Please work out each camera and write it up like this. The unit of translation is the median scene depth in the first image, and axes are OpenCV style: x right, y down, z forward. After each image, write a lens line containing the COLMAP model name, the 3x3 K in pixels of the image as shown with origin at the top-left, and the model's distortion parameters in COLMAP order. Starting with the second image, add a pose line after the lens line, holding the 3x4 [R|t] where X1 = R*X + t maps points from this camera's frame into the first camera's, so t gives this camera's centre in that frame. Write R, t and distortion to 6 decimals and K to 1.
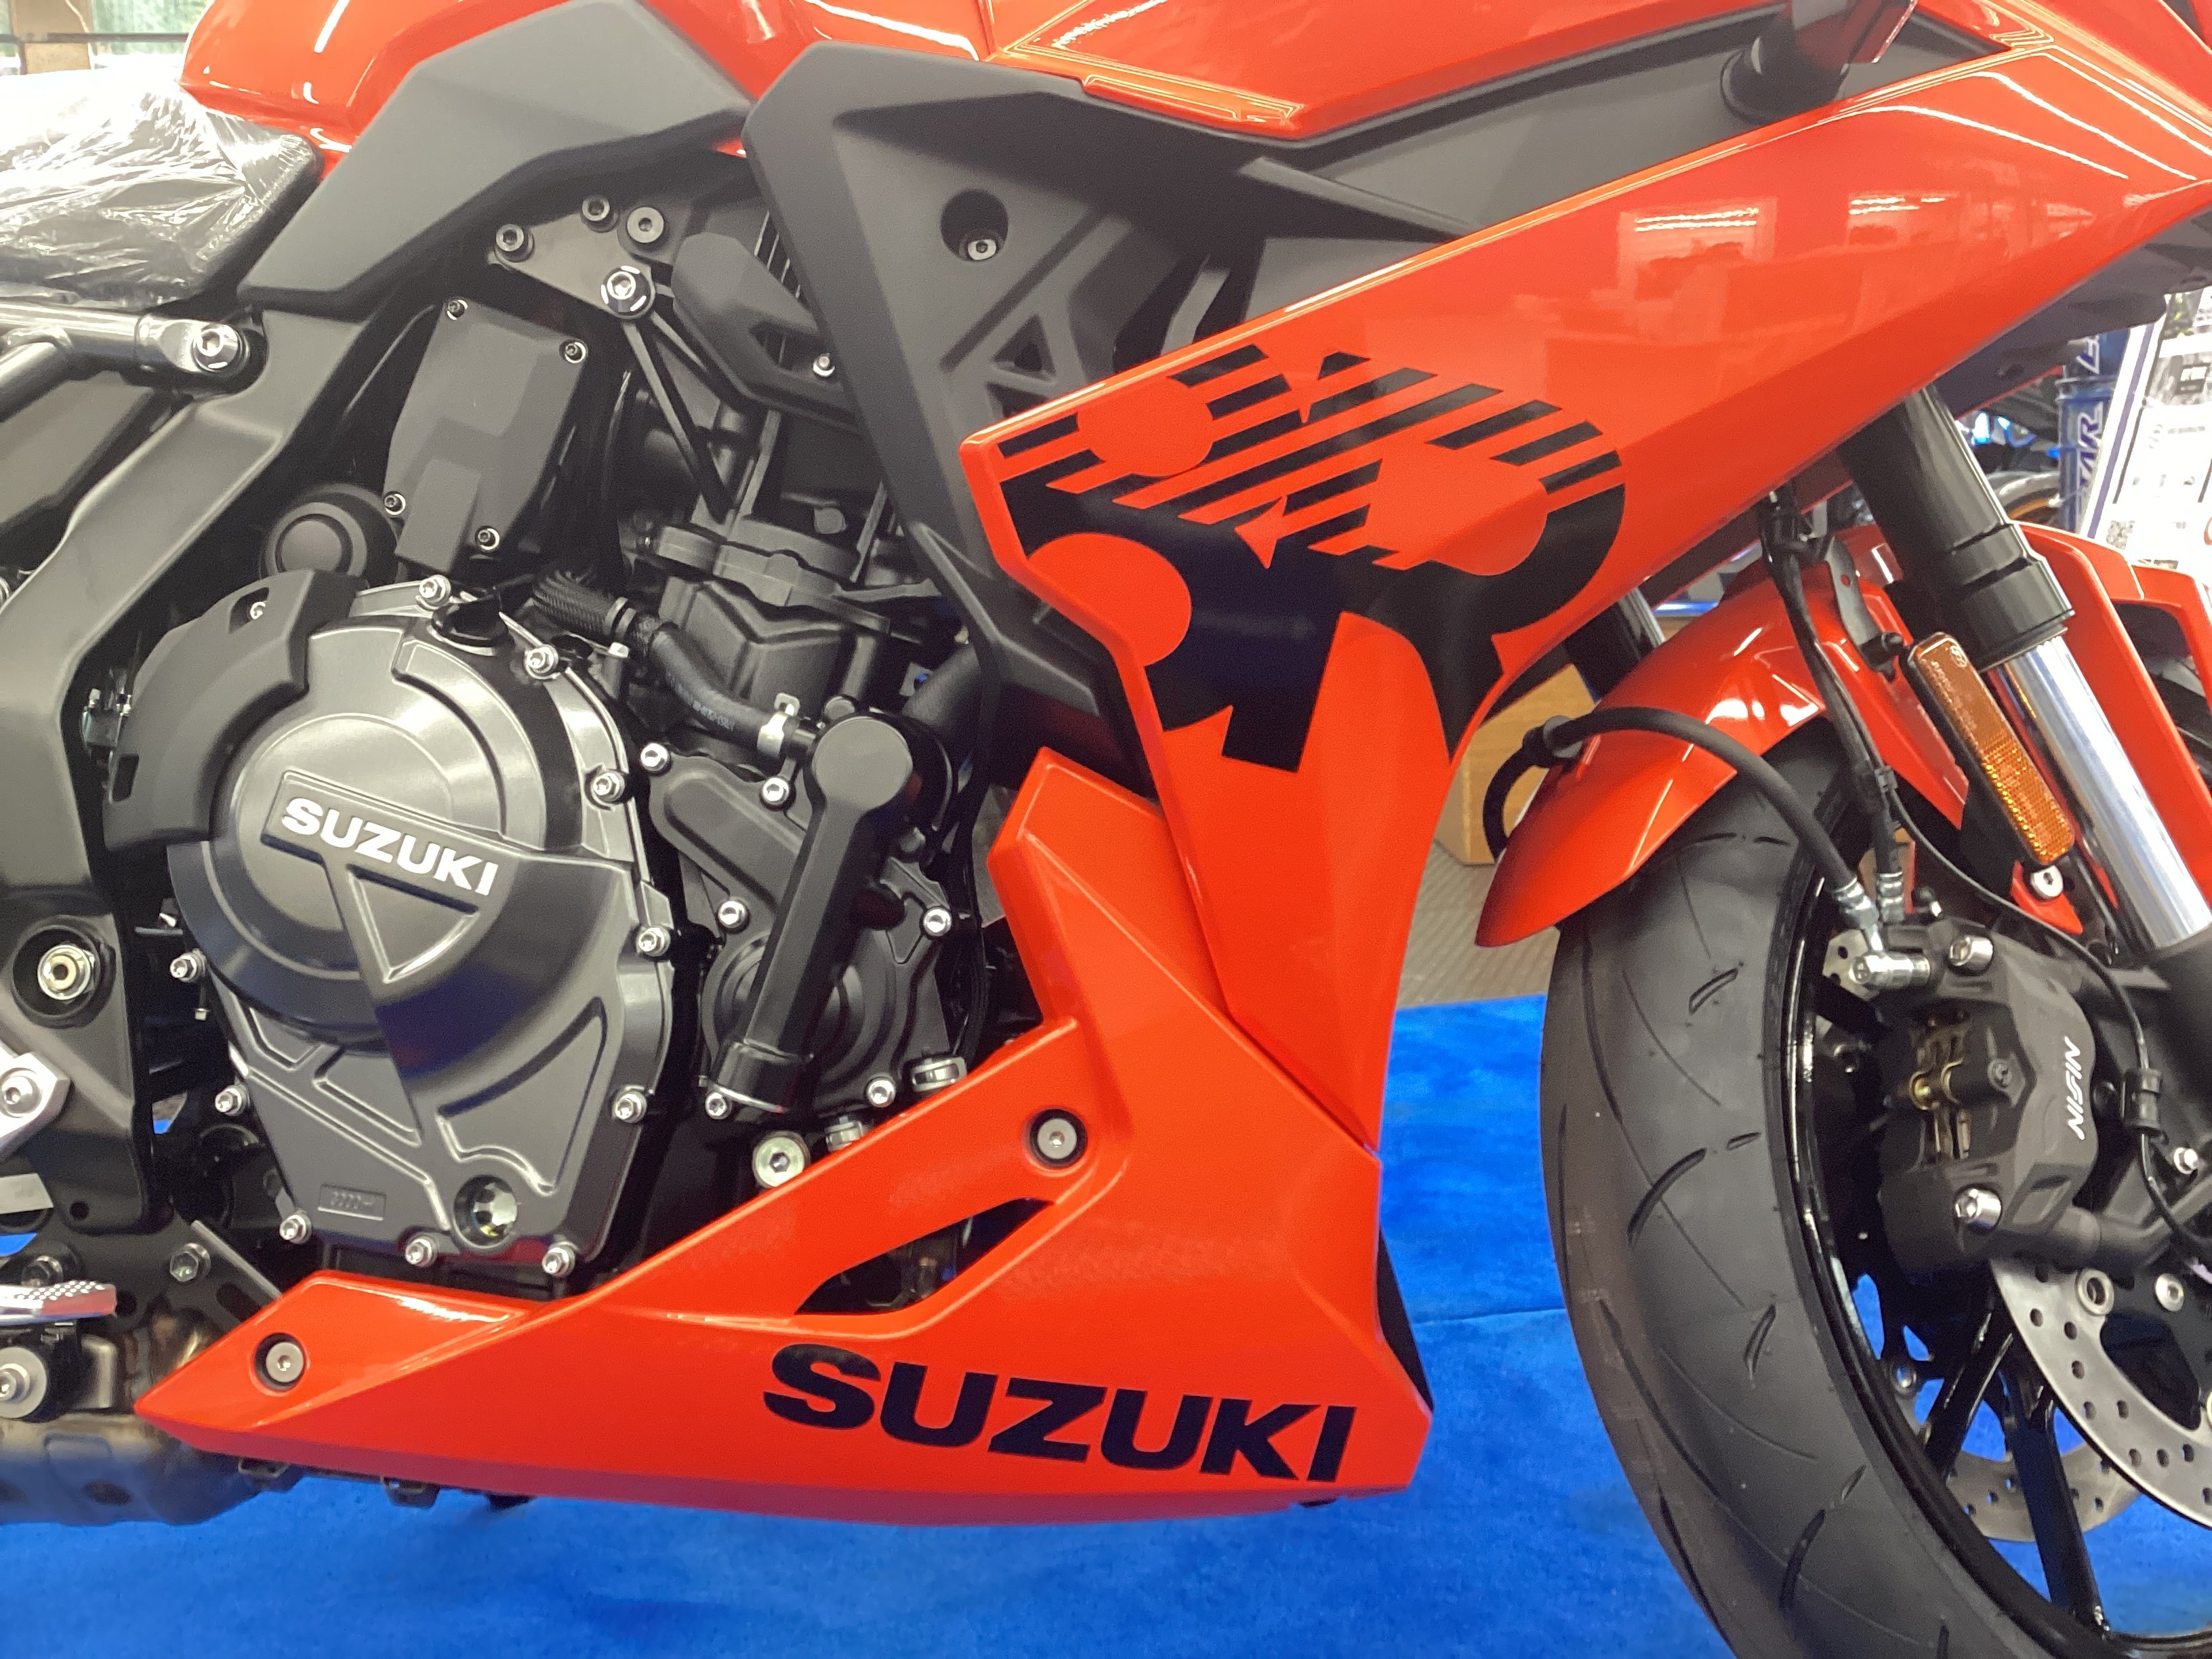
lens RADIAL K [[2040.6, 0, 1106.0], [0, 2040.6, 829.5], [0, 0, 1]] dist [0.131334, -0.285080]
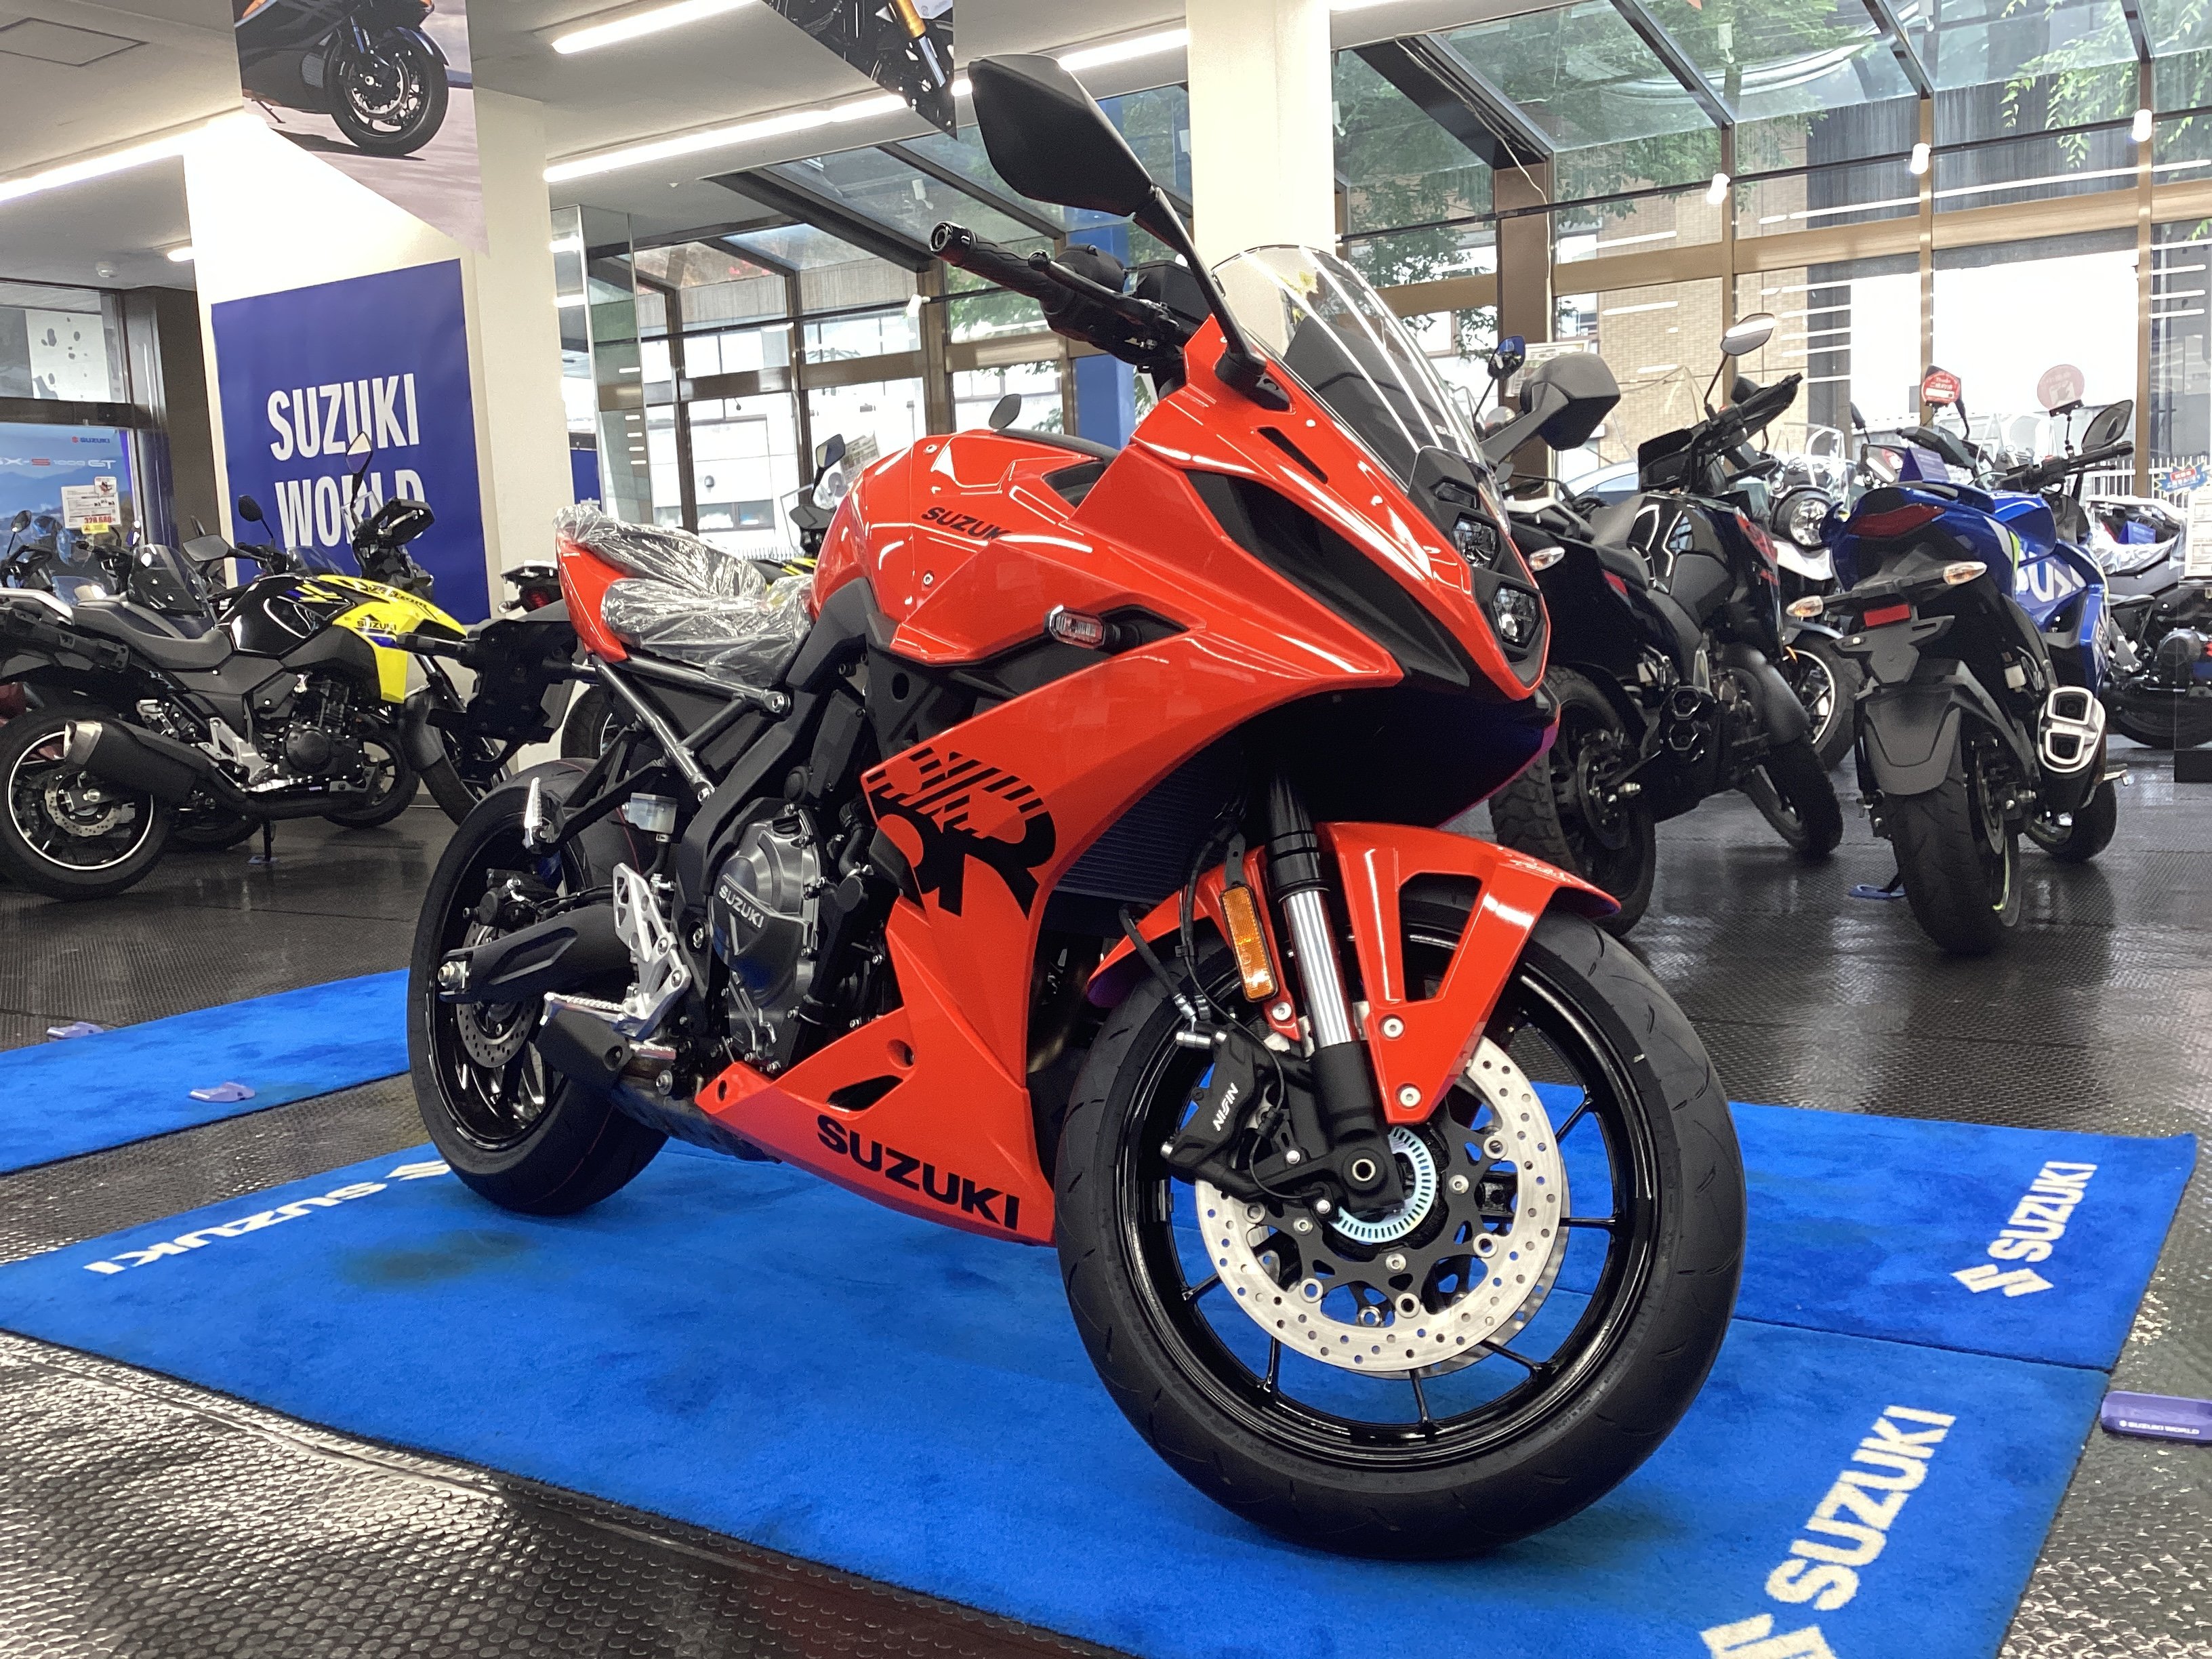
lens RADIAL K [[2040.6, 0, 1106.0], [0, 2040.6, 829.5], [0, 0, 1]] dist [0.131334, -0.285080]
pose [[0.717232, 0.086077, -0.691498, 1.826114], [-0.090361, 0.995451, 0.030189, -0.212542], [0.690951, 0.040831, 0.721748, -0.614311]]
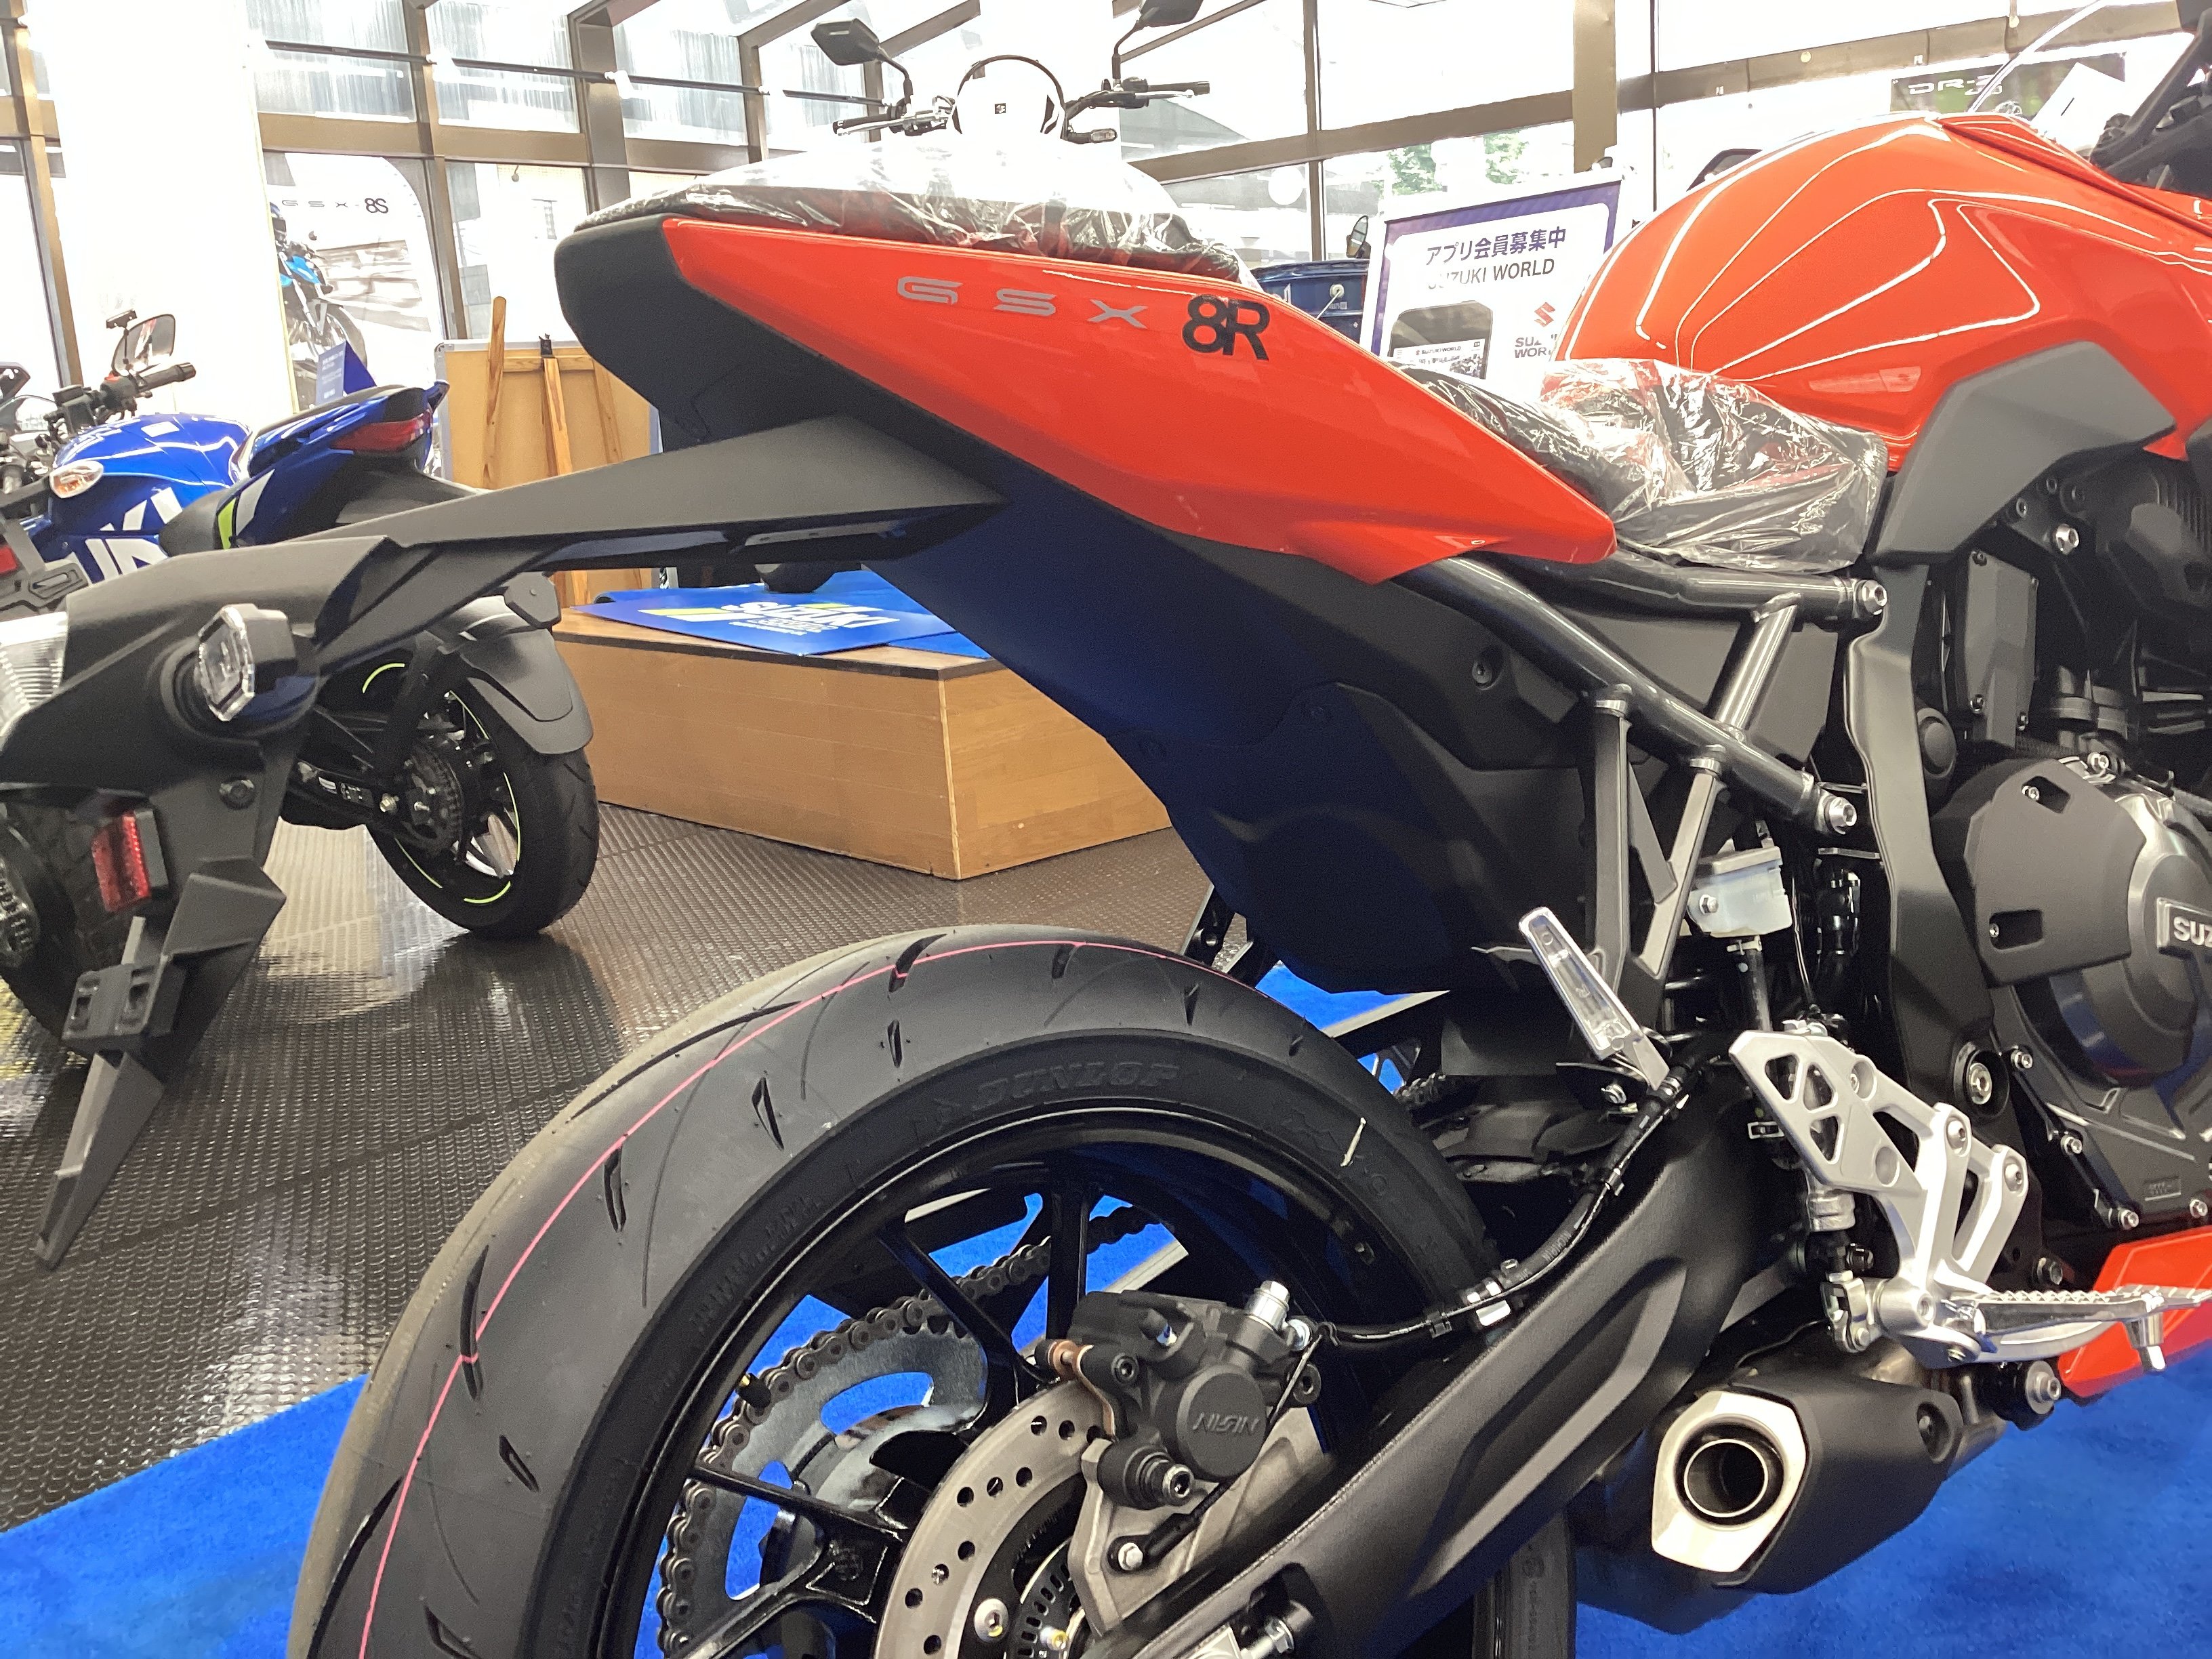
lens RADIAL K [[2040.6, 0, 1106.0], [0, 2040.6, 829.5], [0, 0, 1]] dist [0.131334, -0.285080]
pose [[0.769237, -0.144001, 0.622525, -1.860526], [0.137460, 0.988757, 0.058862, -0.255587], [-0.624002, 0.040294, 0.780383, 0.279108]]
